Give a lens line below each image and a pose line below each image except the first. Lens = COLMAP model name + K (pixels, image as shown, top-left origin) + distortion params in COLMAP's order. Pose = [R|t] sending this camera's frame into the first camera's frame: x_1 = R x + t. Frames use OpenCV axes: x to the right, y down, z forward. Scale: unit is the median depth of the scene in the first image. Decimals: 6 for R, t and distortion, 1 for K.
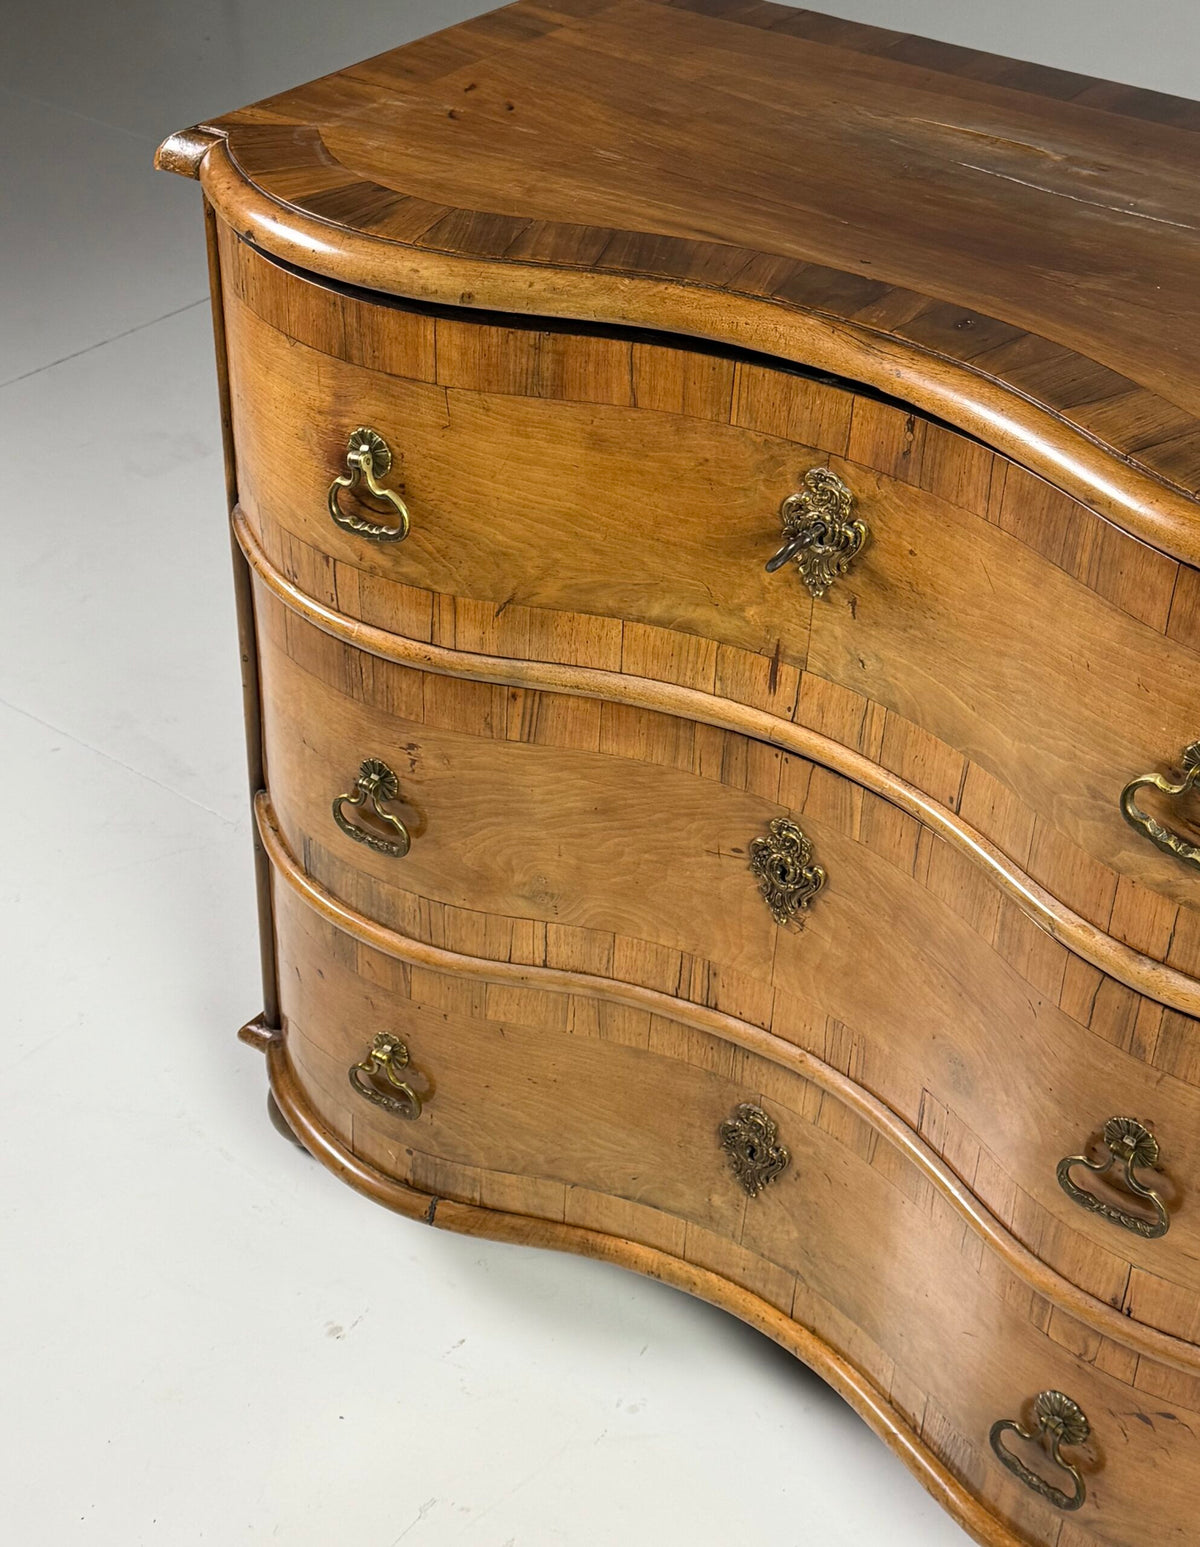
lens RADIAL K [[2223.0, 0, 570.4], [0, 2223.0, 744.4], [0, 0, 1]] dist [0.149081, 0.000000]
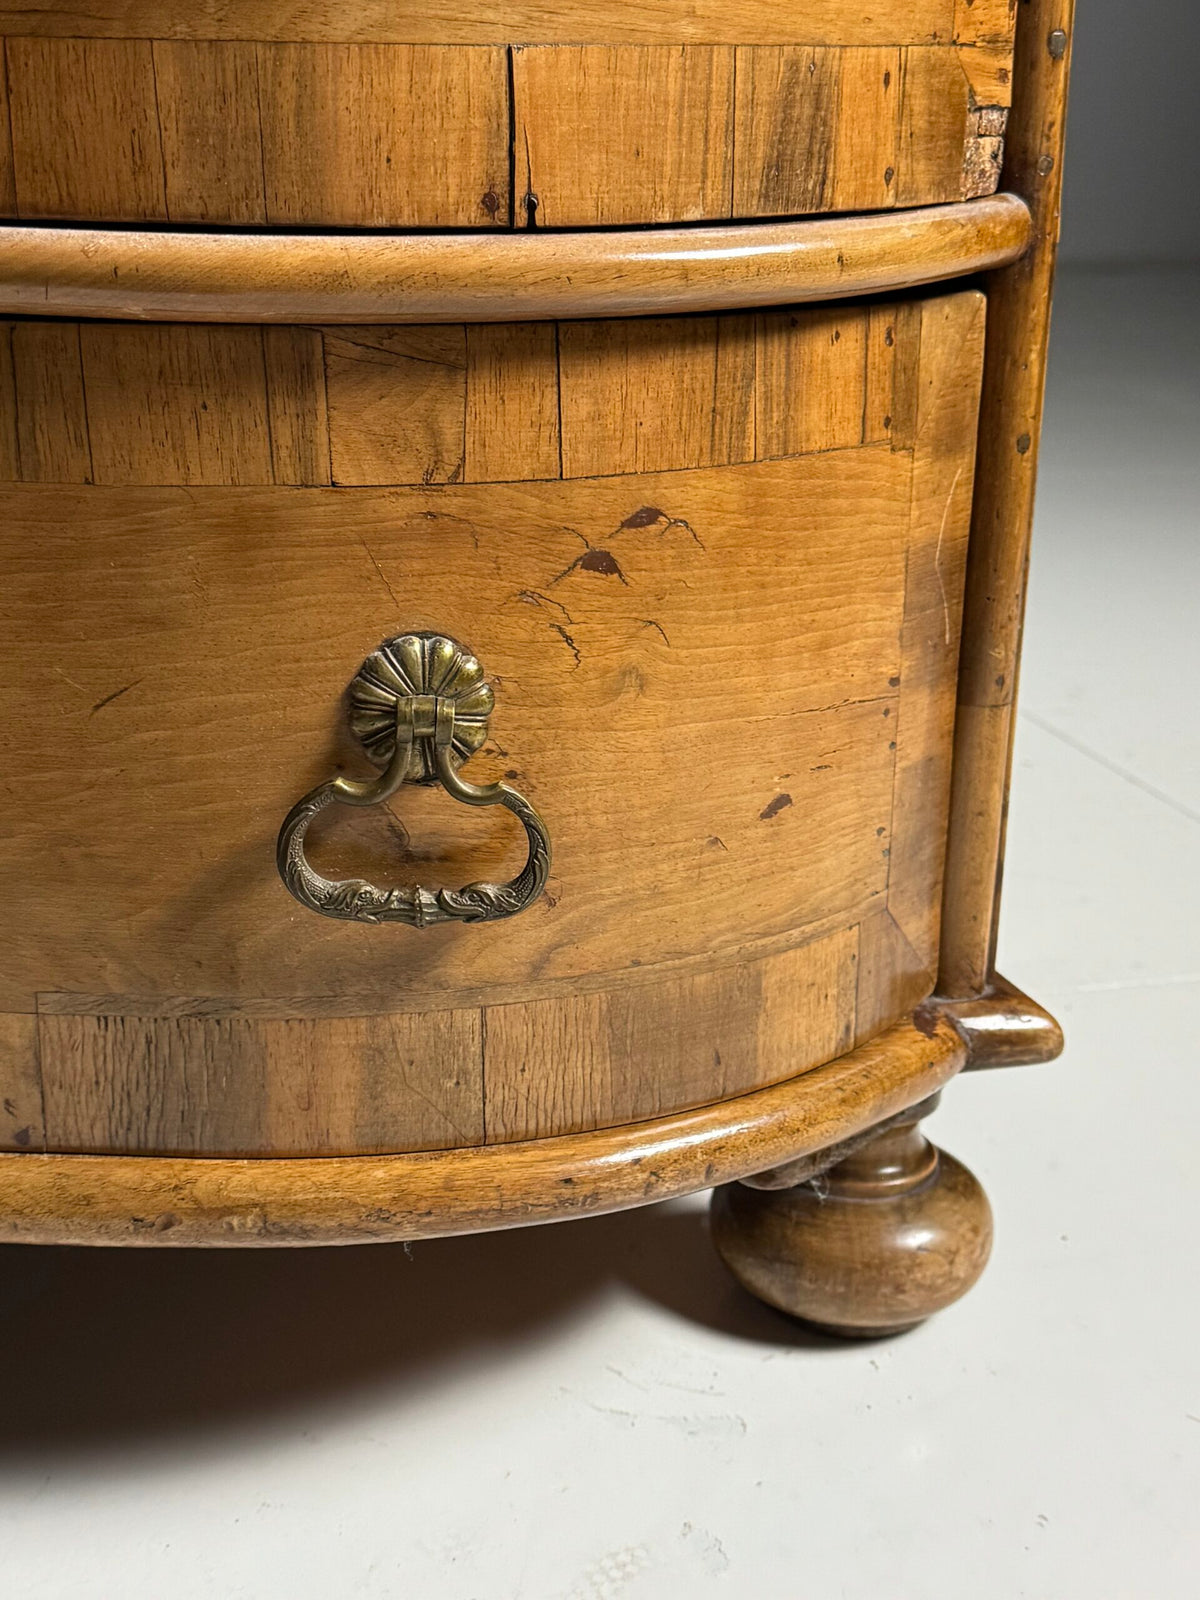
lens RADIAL K [[2161.3, 0, 602.5], [0, 2161.3, 822.5], [0, 0, 1]] dist [0.108618, 0.000000]
pose [[0.595518, -0.269644, 0.756737, -0.070619], [0.461110, 0.886090, -0.047137, 0.358572], [-0.657827, 0.377010, 0.652018, 0.745362]]
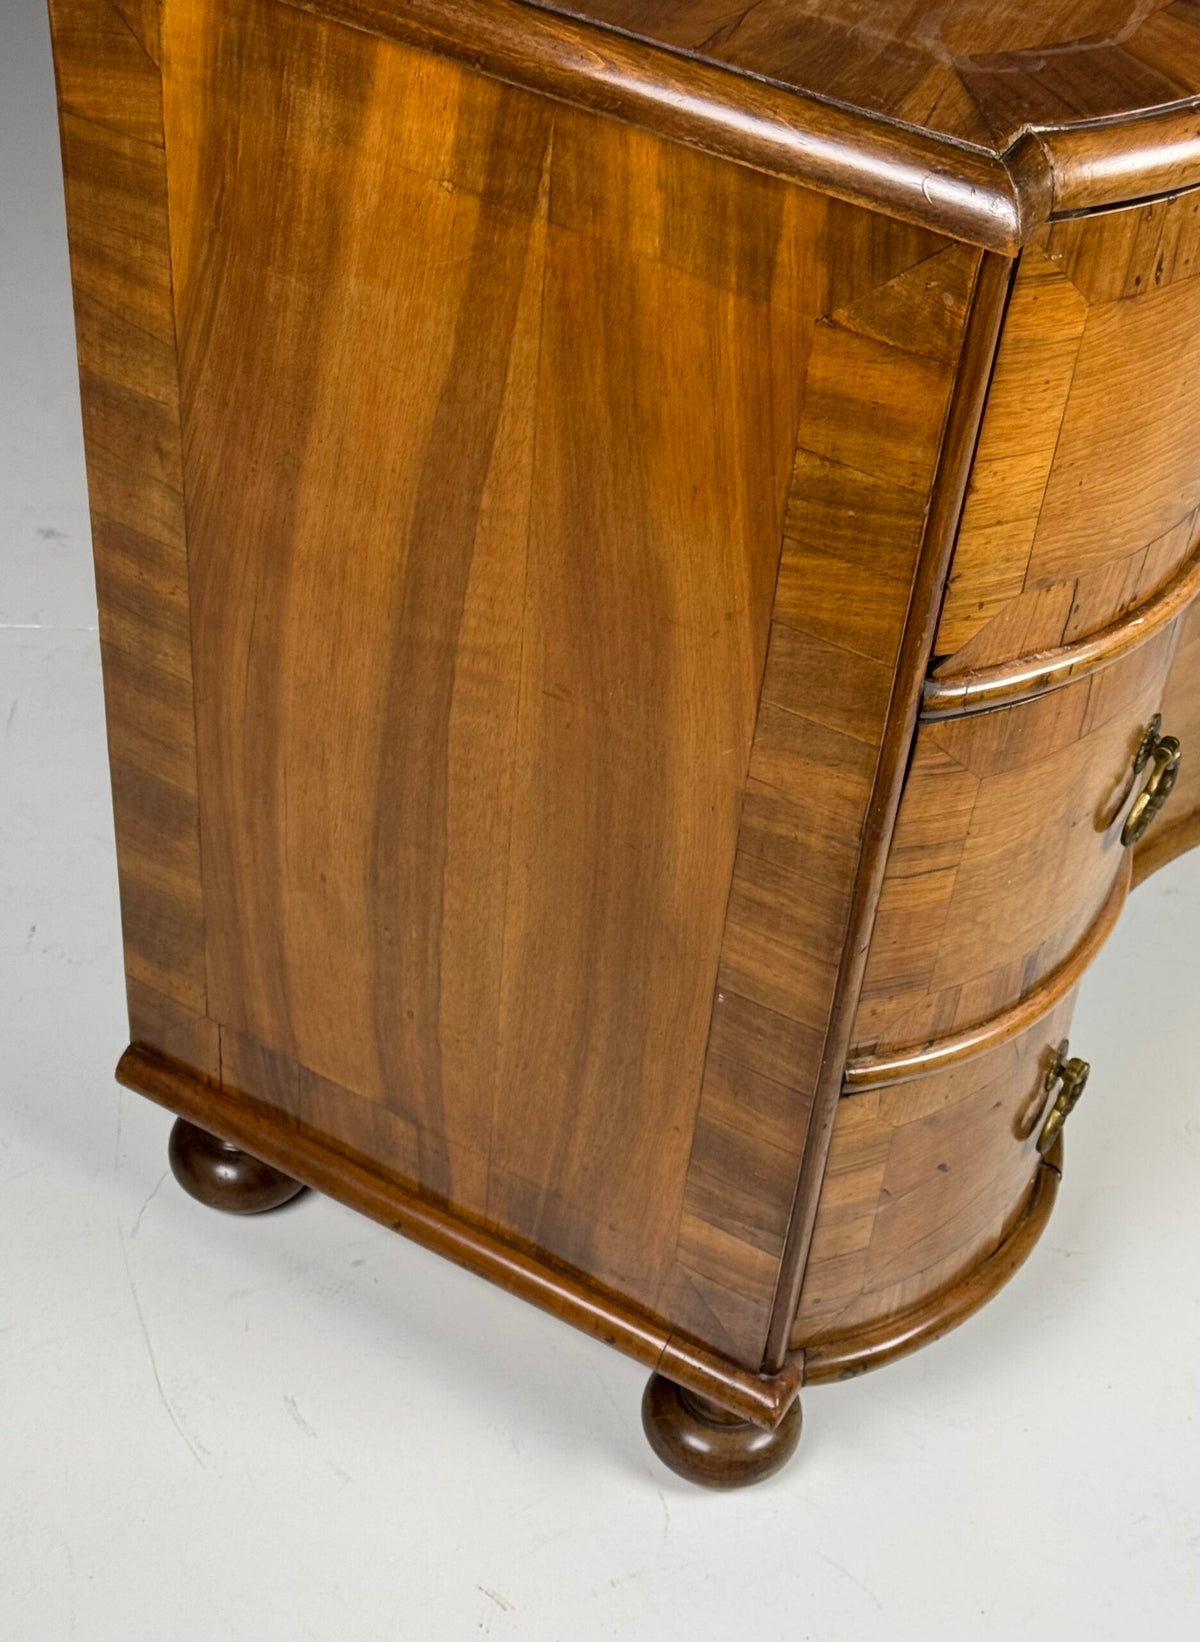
lens RADIAL K [[2577.2, 0, 551.5], [0, 2577.2, 914.2], [0, 0, 1]] dist [0.129705, 0.000000]
pose [[-0.087782, -0.704232, 0.704522, -0.813634], [0.522125, 0.569787, 0.634609, -0.686408], [-0.848339, 0.423556, 0.317681, 1.014280]]
